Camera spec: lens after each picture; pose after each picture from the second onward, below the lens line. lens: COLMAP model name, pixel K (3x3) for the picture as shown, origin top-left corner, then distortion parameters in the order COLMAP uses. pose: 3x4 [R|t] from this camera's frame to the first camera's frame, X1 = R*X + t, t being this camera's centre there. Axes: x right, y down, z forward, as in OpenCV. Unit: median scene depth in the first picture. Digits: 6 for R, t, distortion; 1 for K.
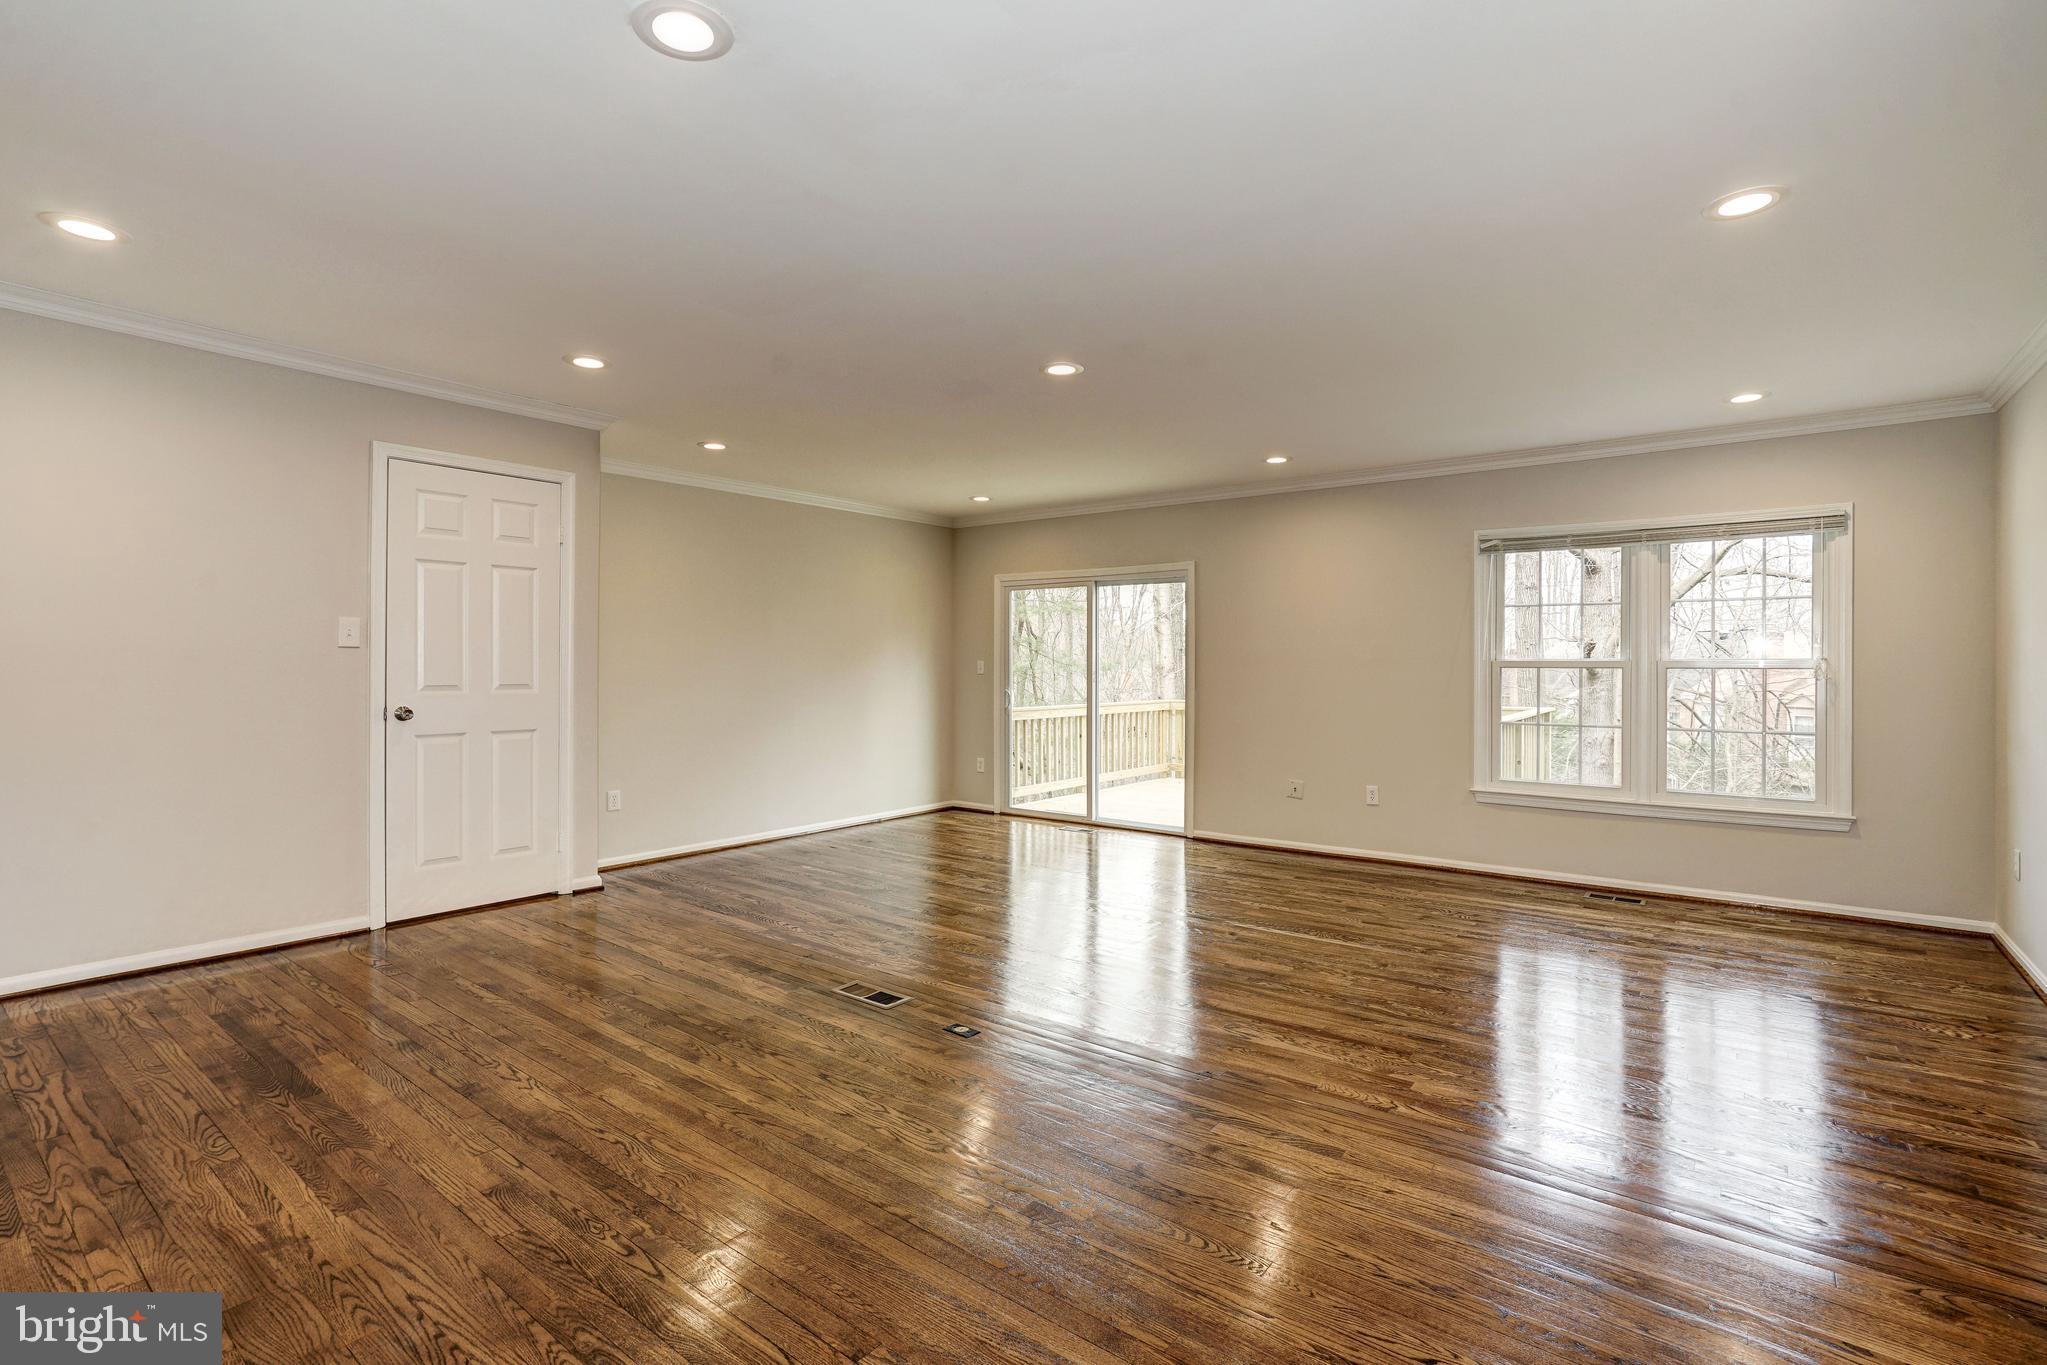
lens RADIAL K [[951.4, 0, 1019.8], [0, 951.4, 663.9], [0, 0, 1]] dist [-0.048933, 0.022329]
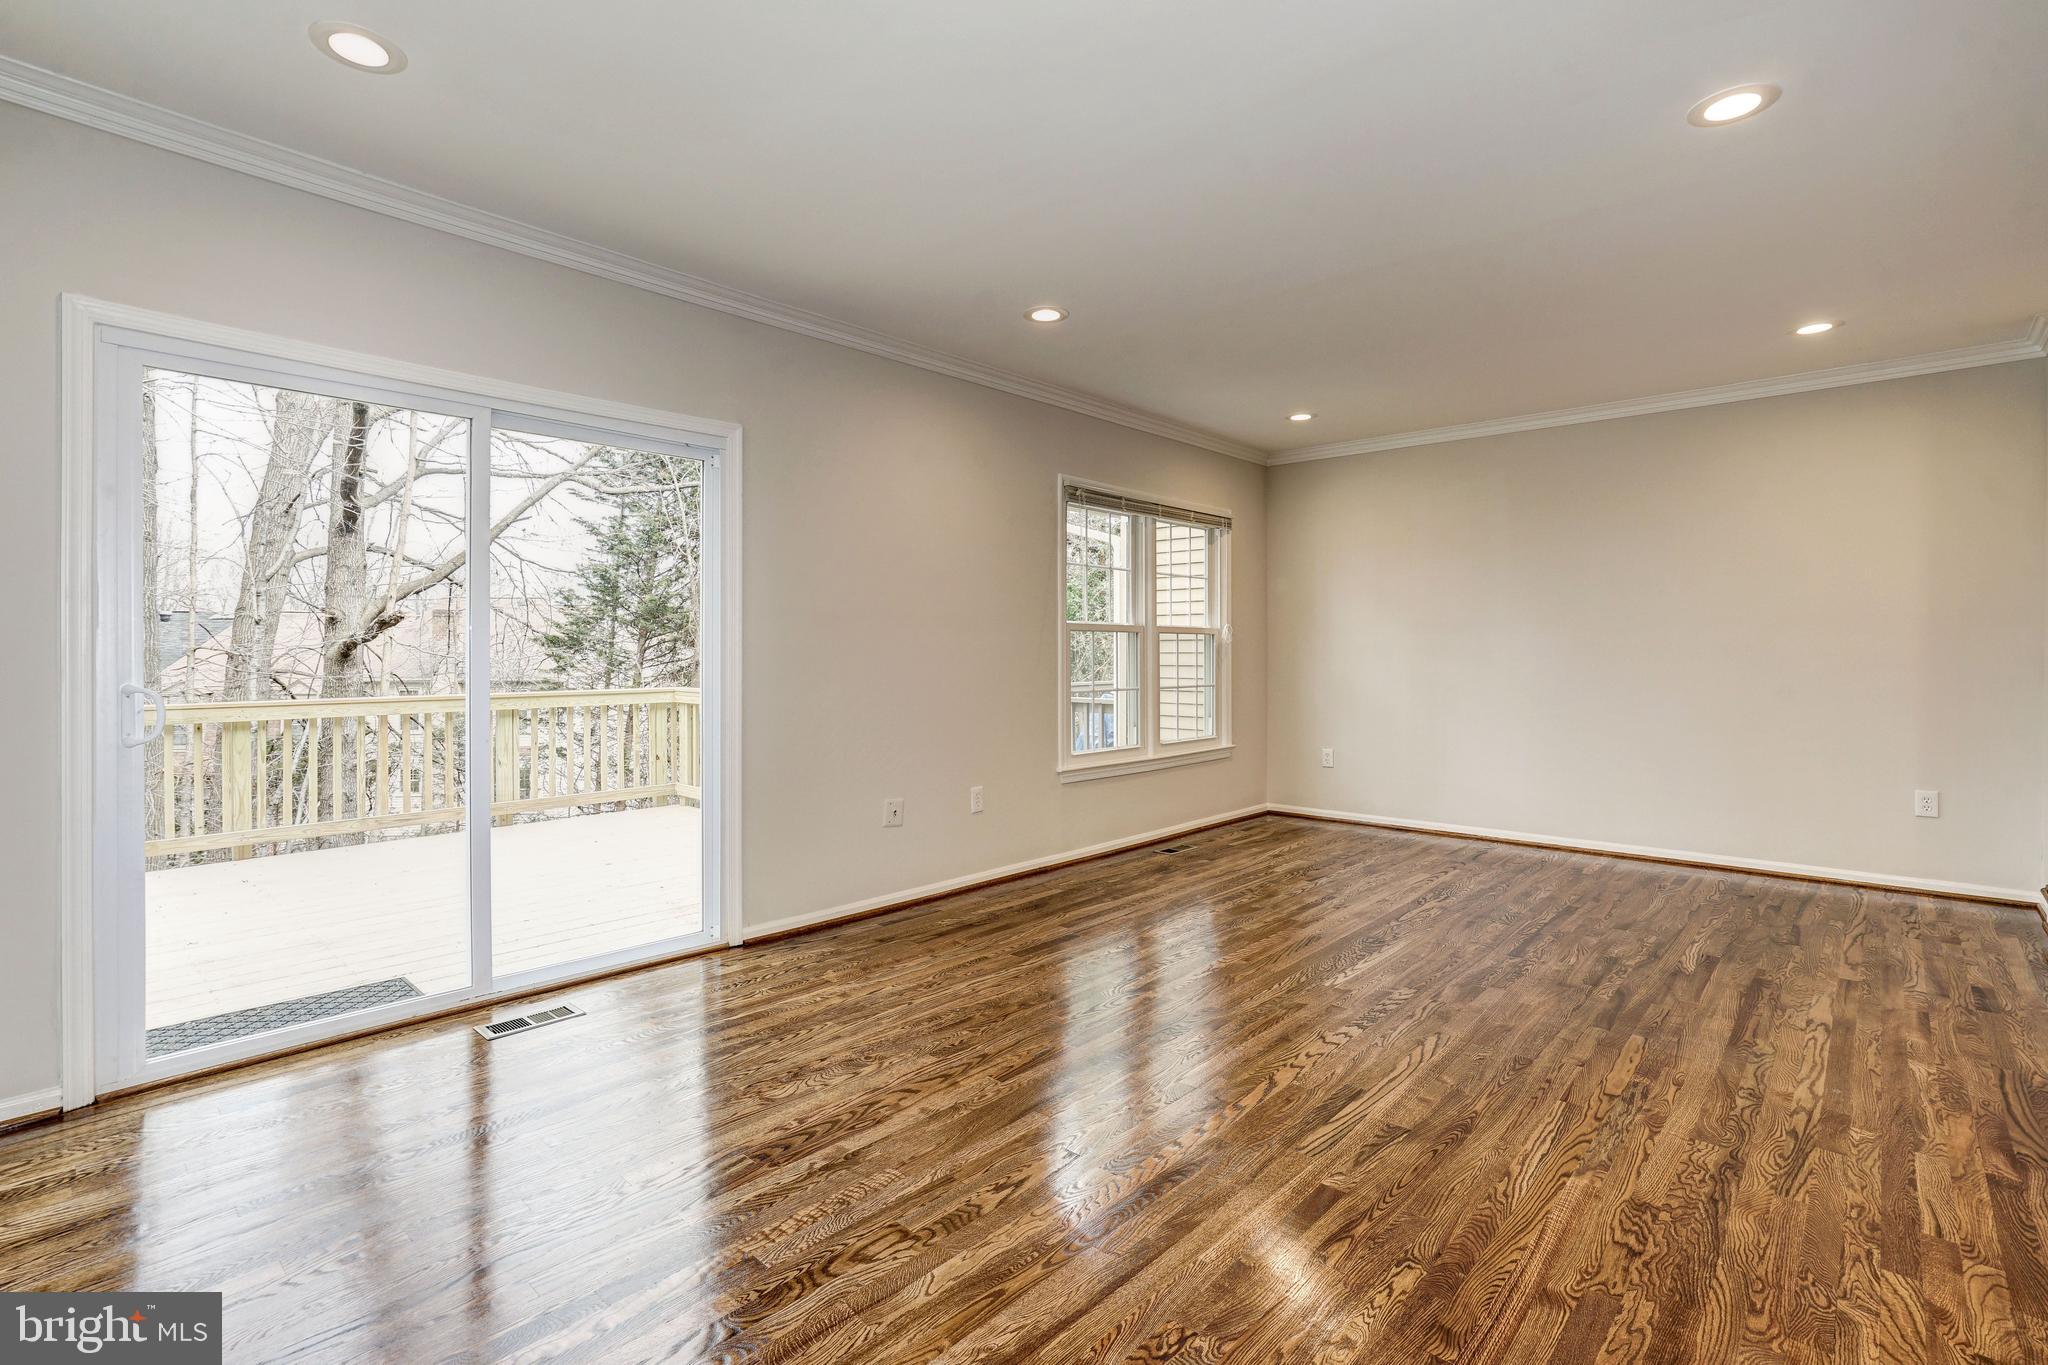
lens RADIAL K [[955.9, 0, 1018.9], [0, 955.9, 667.4], [0, 0, 1]] dist [-0.048731, 0.027095]
pose [[0.088404, -0.016305, 0.995951, -0.648787], [0.003887, 0.999864, 0.016024, 0.038565], [-0.996077, 0.002455, 0.088455, 1.552498]]
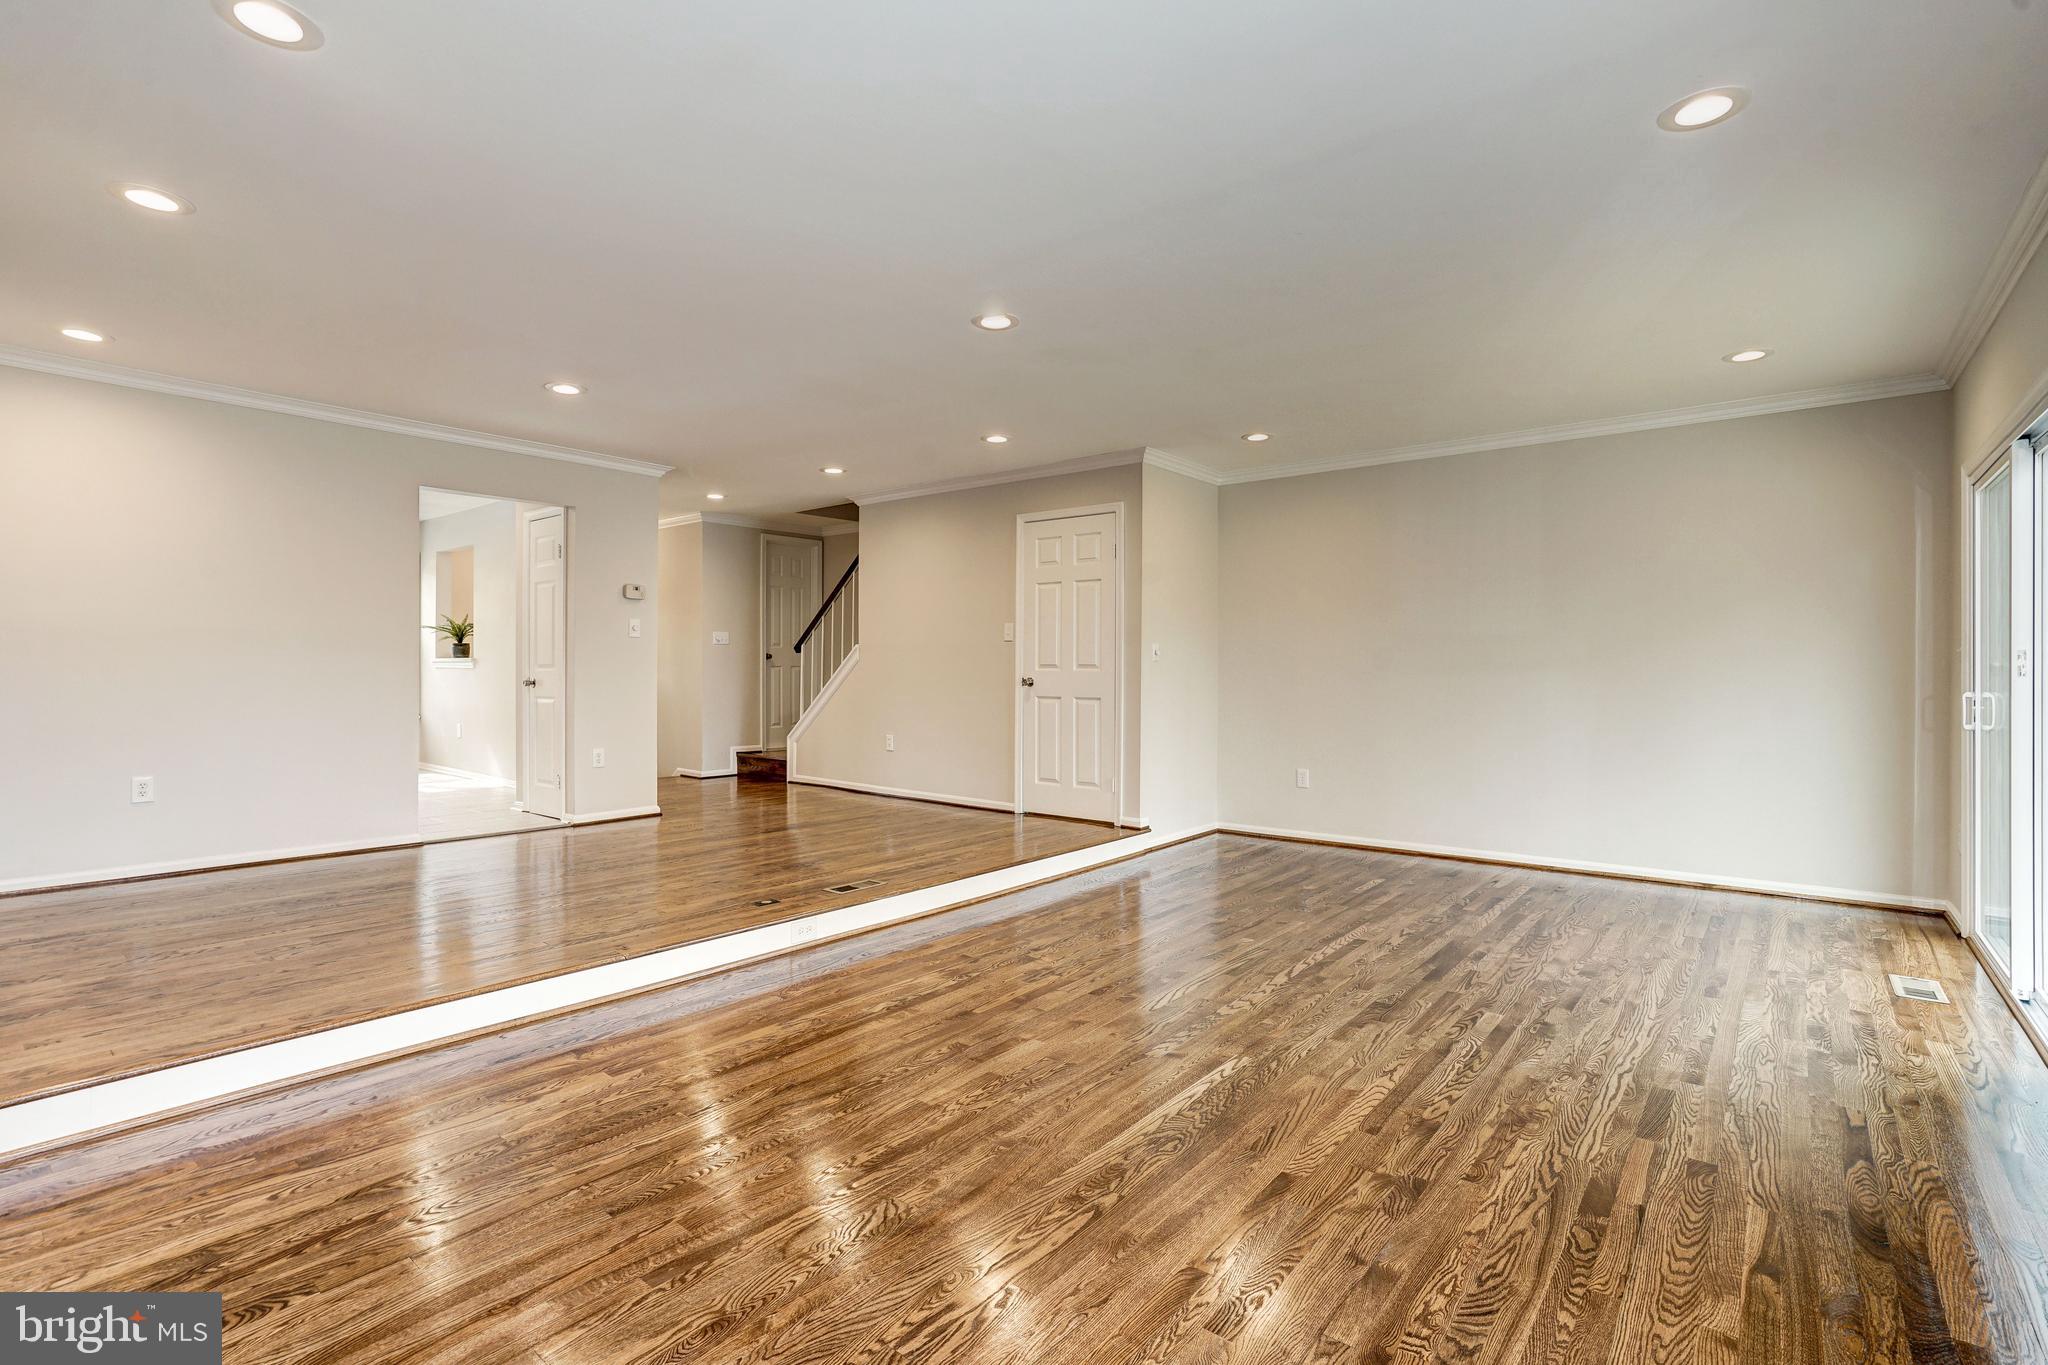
lens RADIAL K [[955.9, 0, 1018.9], [0, 955.9, 667.4], [0, 0, 1]] dist [-0.048731, 0.027095]
pose [[-0.028113, -0.002718, -0.999601, 1.094681], [-0.003738, 0.999990, -0.002614, 0.037687], [0.999598, 0.003663, -0.028123, 1.165910]]
